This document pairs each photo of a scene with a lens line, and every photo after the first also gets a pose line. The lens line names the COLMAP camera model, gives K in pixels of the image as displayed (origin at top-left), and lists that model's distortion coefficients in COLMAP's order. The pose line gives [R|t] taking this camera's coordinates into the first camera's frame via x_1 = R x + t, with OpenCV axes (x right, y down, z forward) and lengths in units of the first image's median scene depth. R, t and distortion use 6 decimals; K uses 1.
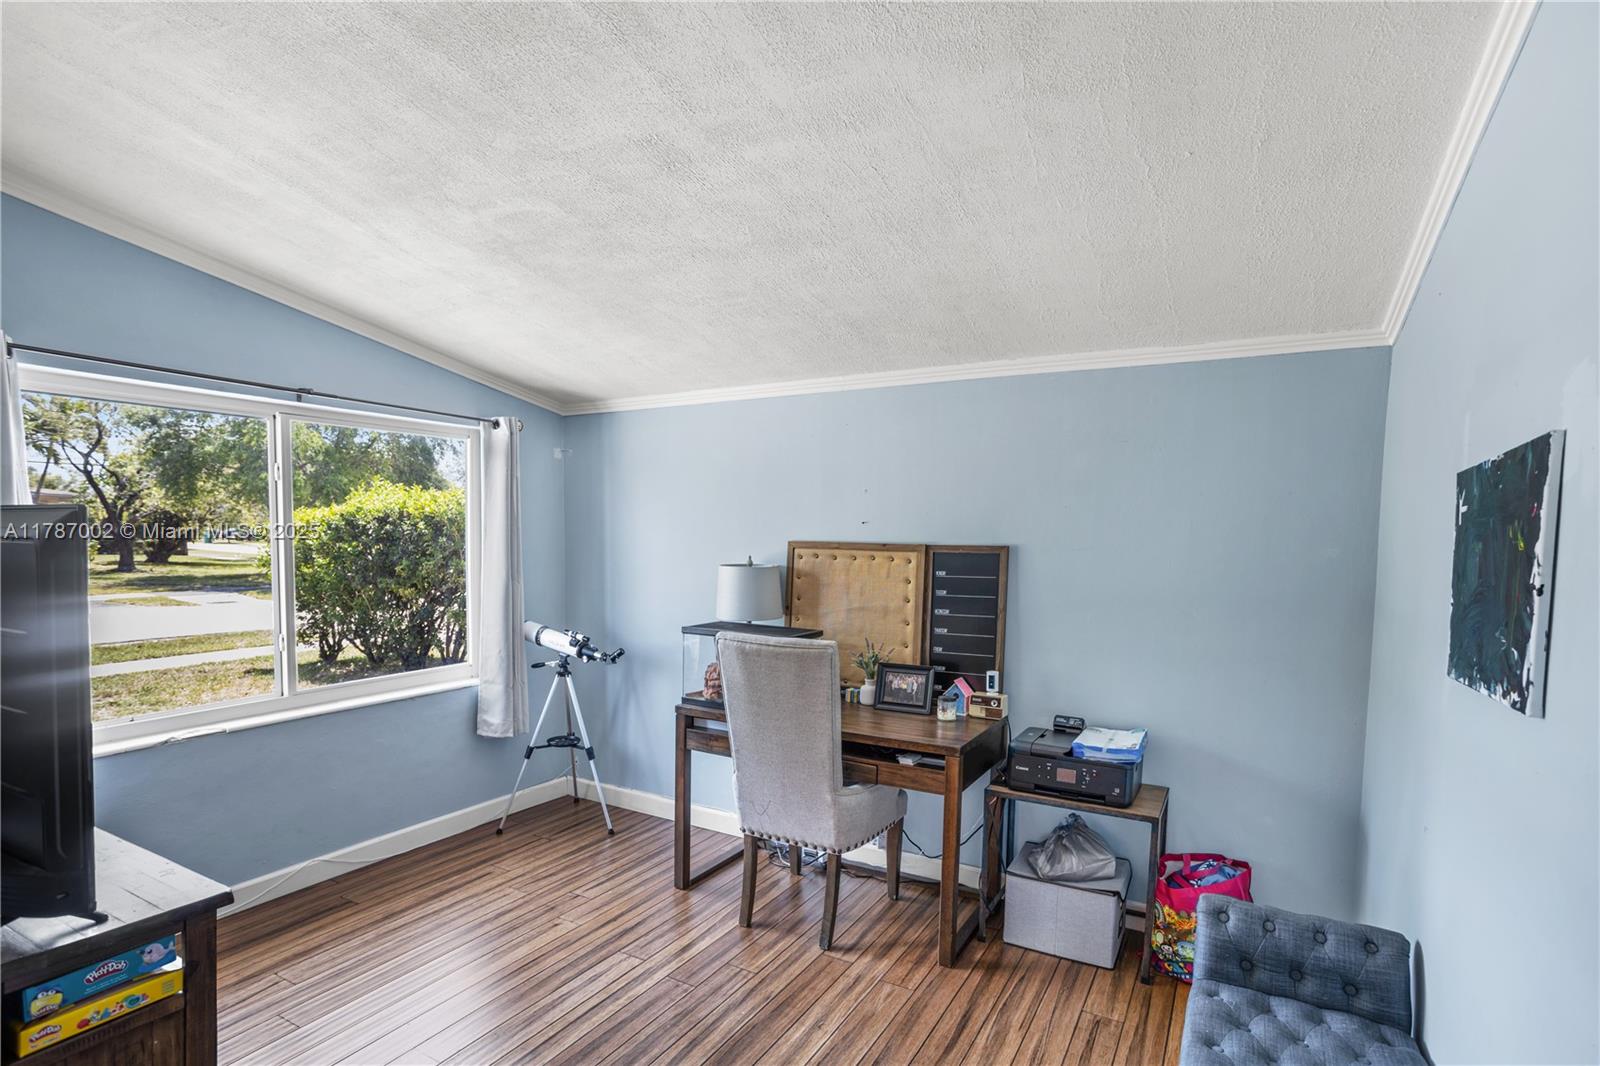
lens RADIAL K [[776.3, 0, 801.9], [0, 776.3, 592.2], [0, 0, 1]] dist [-0.010961, 0.003633]
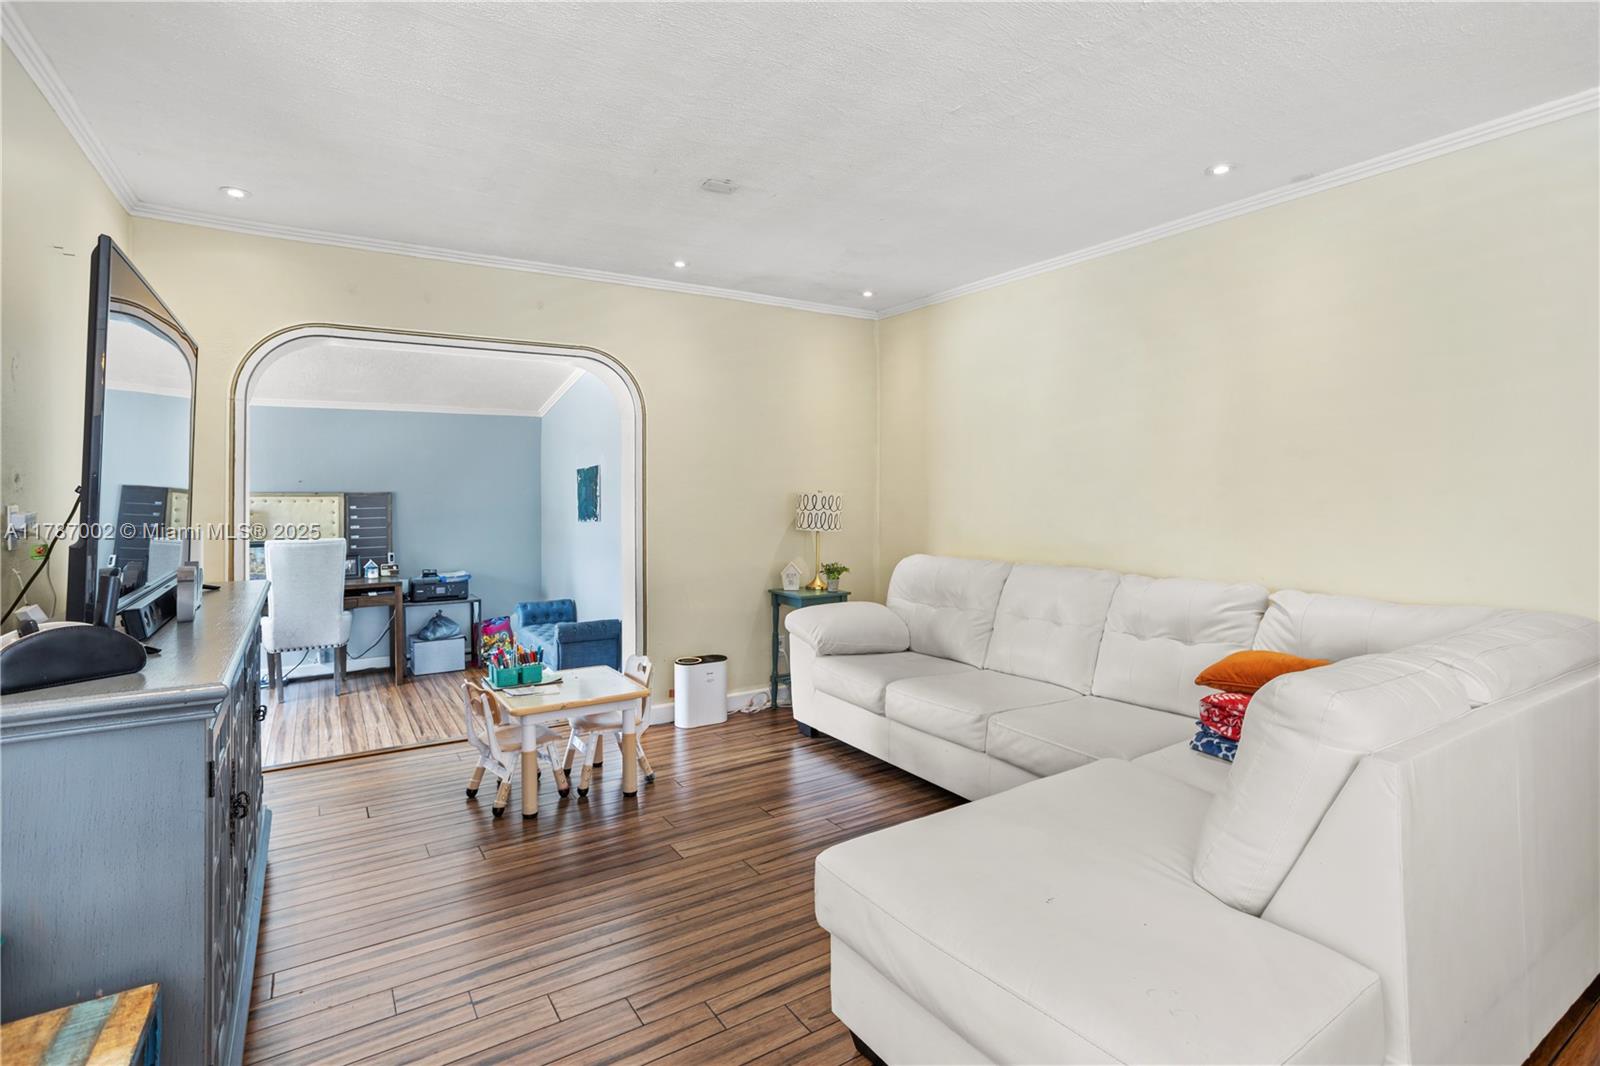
lens RADIAL K [[776.3, 0, 812.7], [0, 776.3, 484.8], [0, 0, 1]] dist [-0.010961, 0.003633]
pose [[0.453890, -0.020448, 0.890823, -1.185118], [0.075677, 0.997009, -0.015673, 0.043196], [-0.887839, 0.074529, 0.454080, -1.034865]]
